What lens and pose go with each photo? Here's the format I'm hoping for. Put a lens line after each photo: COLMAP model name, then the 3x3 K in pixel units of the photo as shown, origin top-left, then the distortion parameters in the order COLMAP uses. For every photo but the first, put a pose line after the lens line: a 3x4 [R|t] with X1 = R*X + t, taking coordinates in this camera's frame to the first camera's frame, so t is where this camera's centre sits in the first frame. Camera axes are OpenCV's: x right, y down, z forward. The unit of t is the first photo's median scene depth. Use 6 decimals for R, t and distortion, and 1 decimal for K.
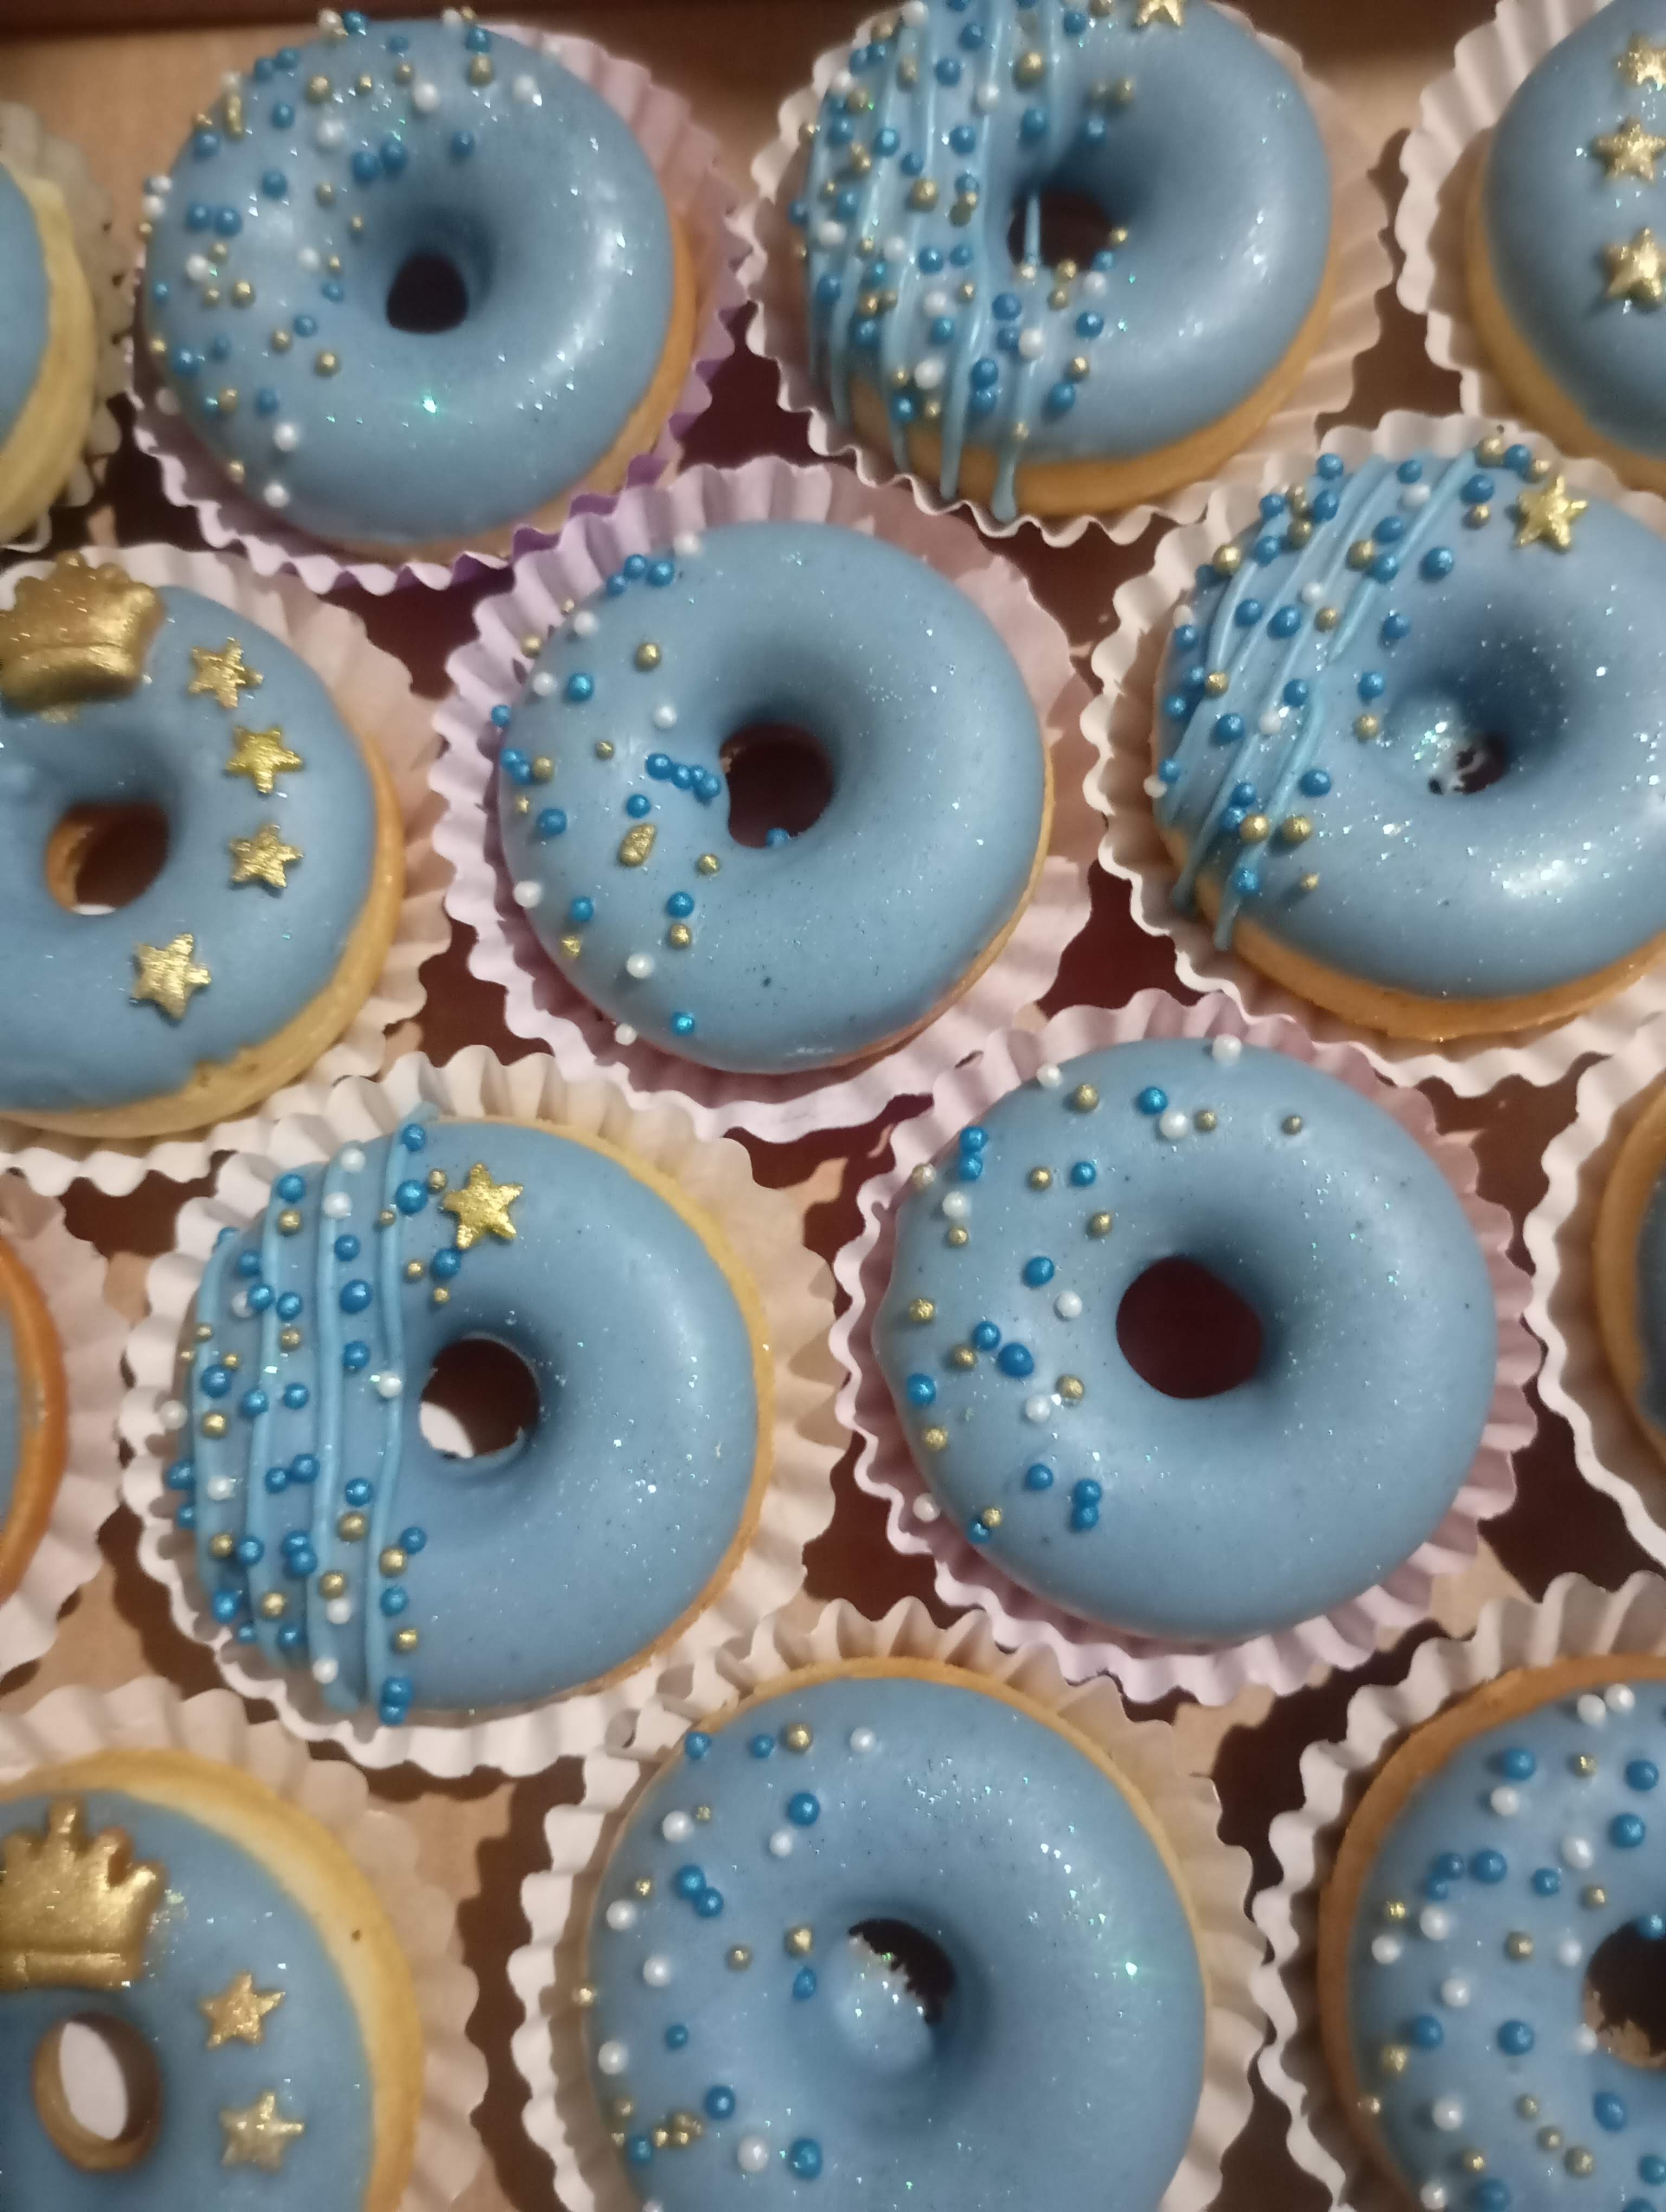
lens RADIAL K [[1962.7, 0, 848.7], [0, 1962.7, 1092.9], [0, 0, 1]] dist [0.044500, -0.111823]
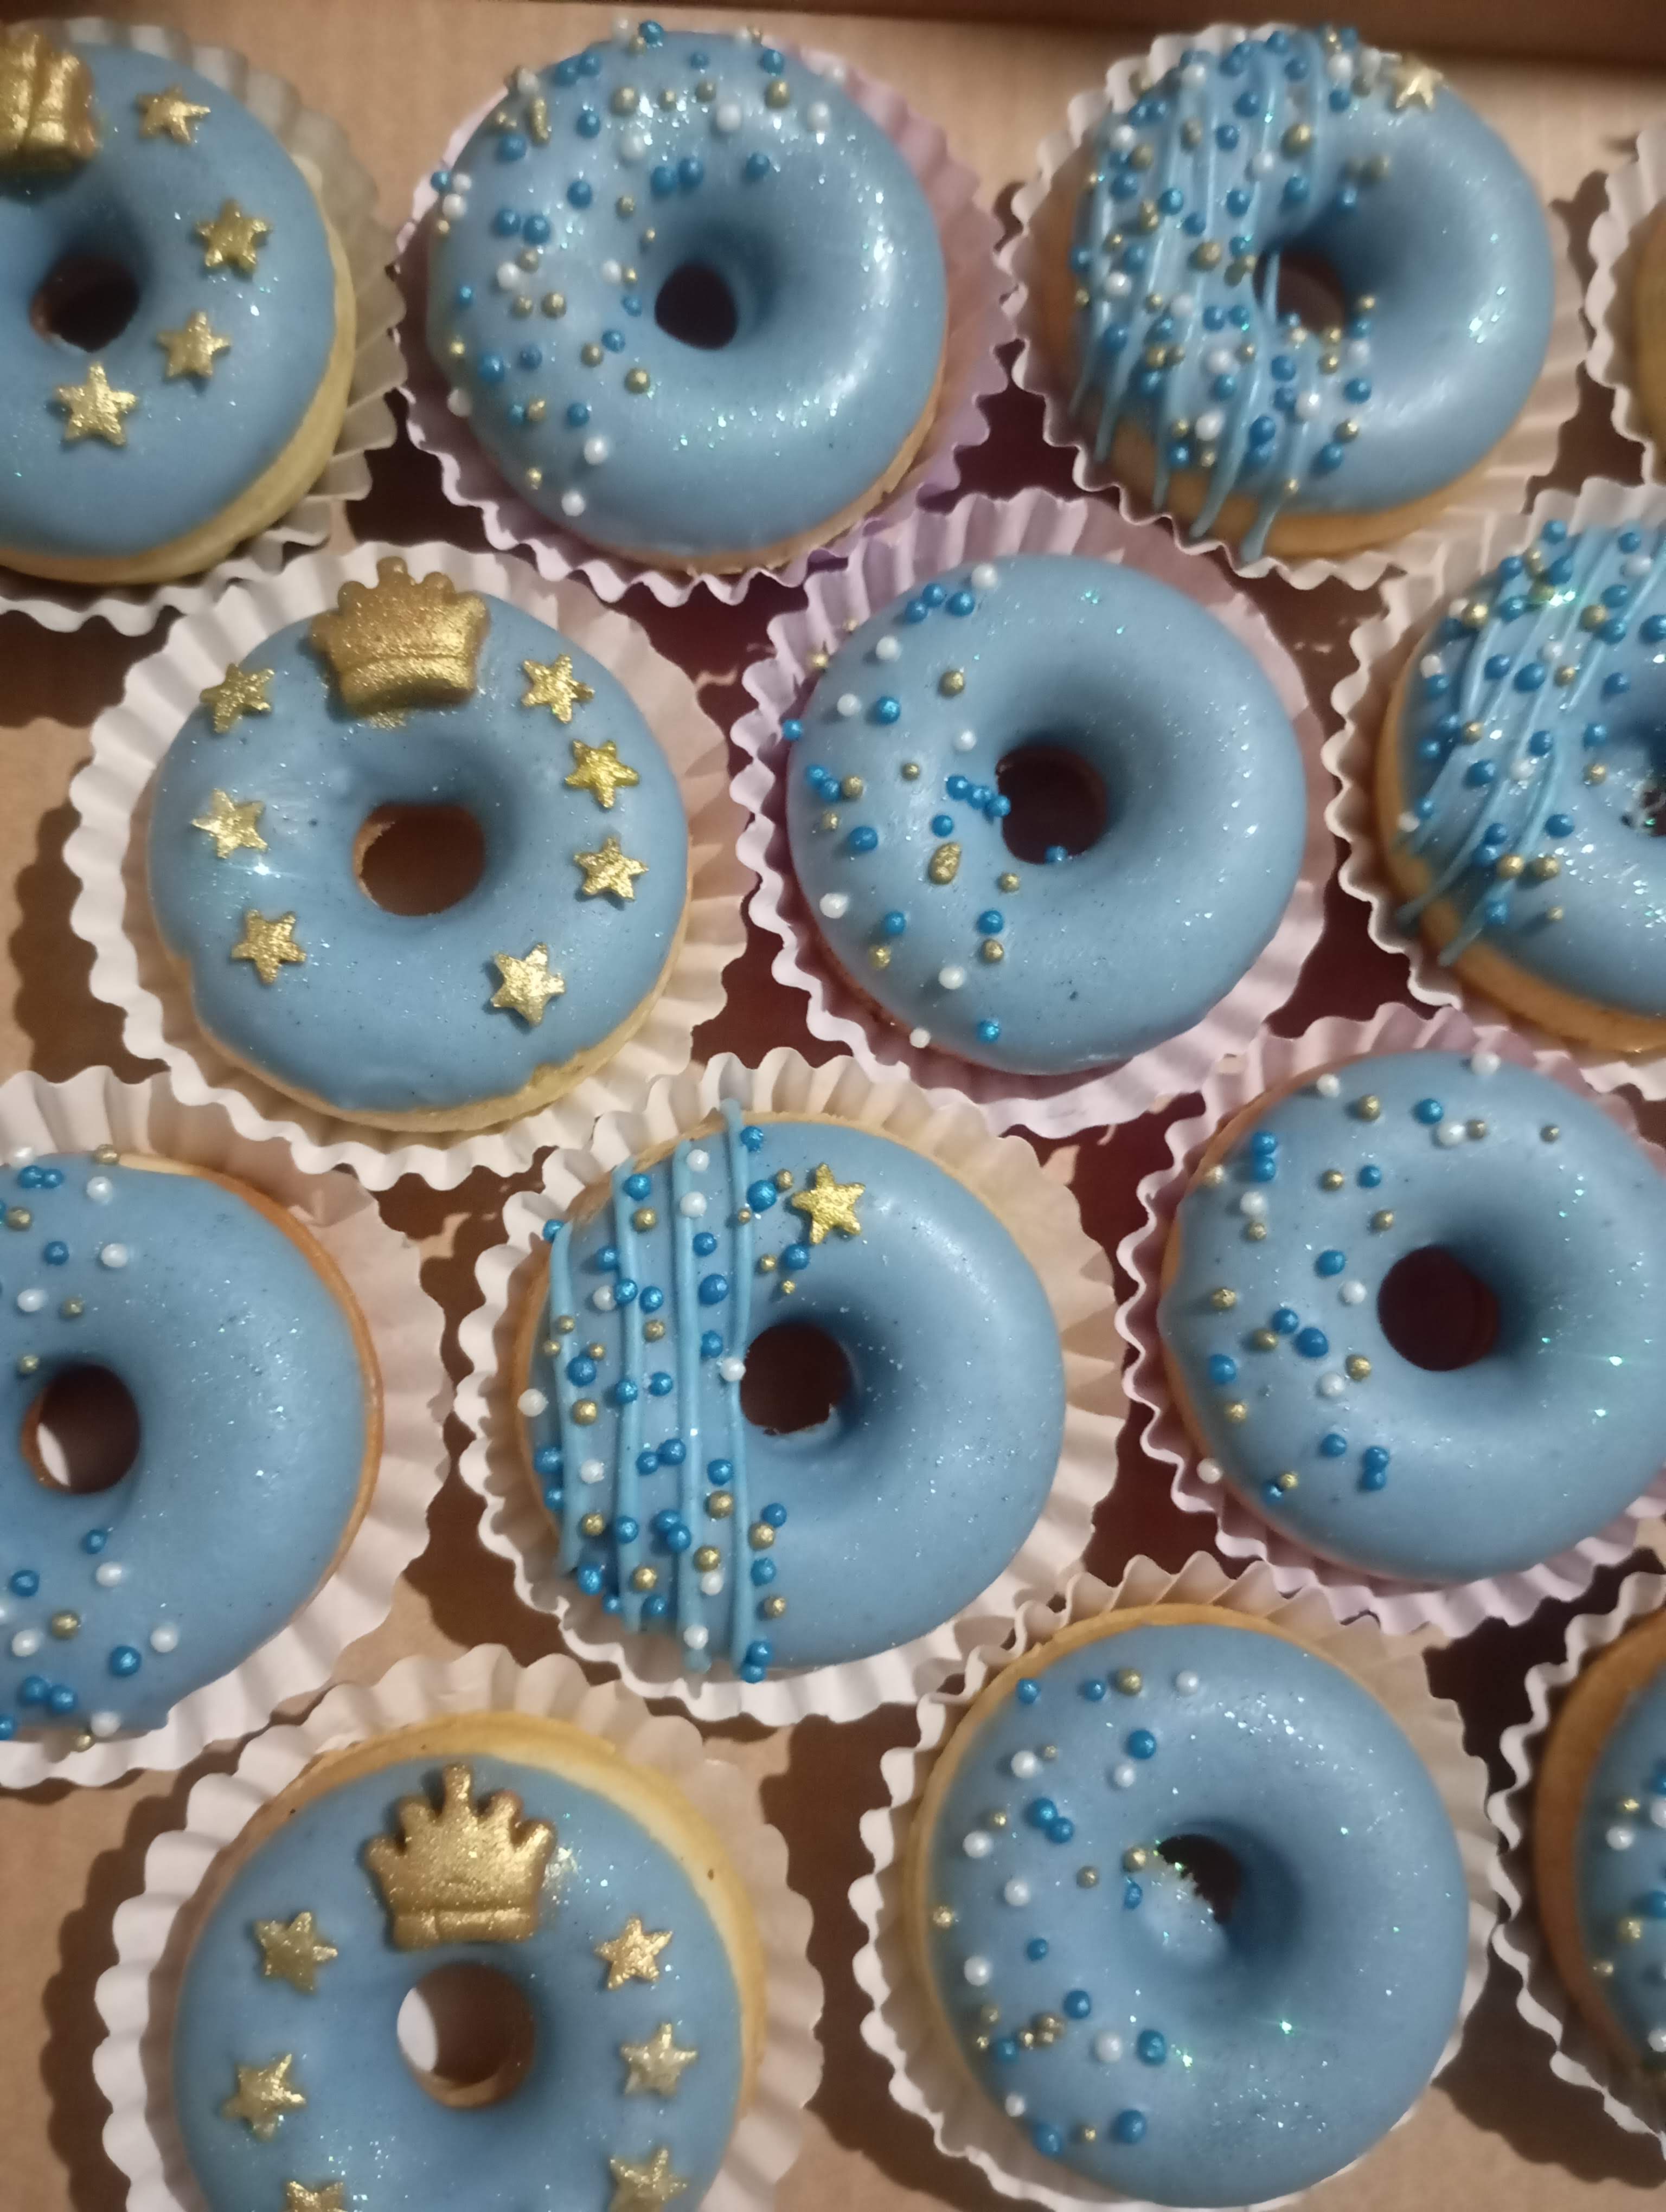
lens RADIAL K [[1962.7, 0, 820.9], [0, 1962.7, 1094.9], [0, 0, 1]] dist [0.044500, -0.111823]
pose [[0.988083, 0.004080, 0.153870, -0.343395], [-0.013398, 0.998134, 0.059571, -0.064008], [-0.153340, -0.060922, 0.986294, -0.051540]]
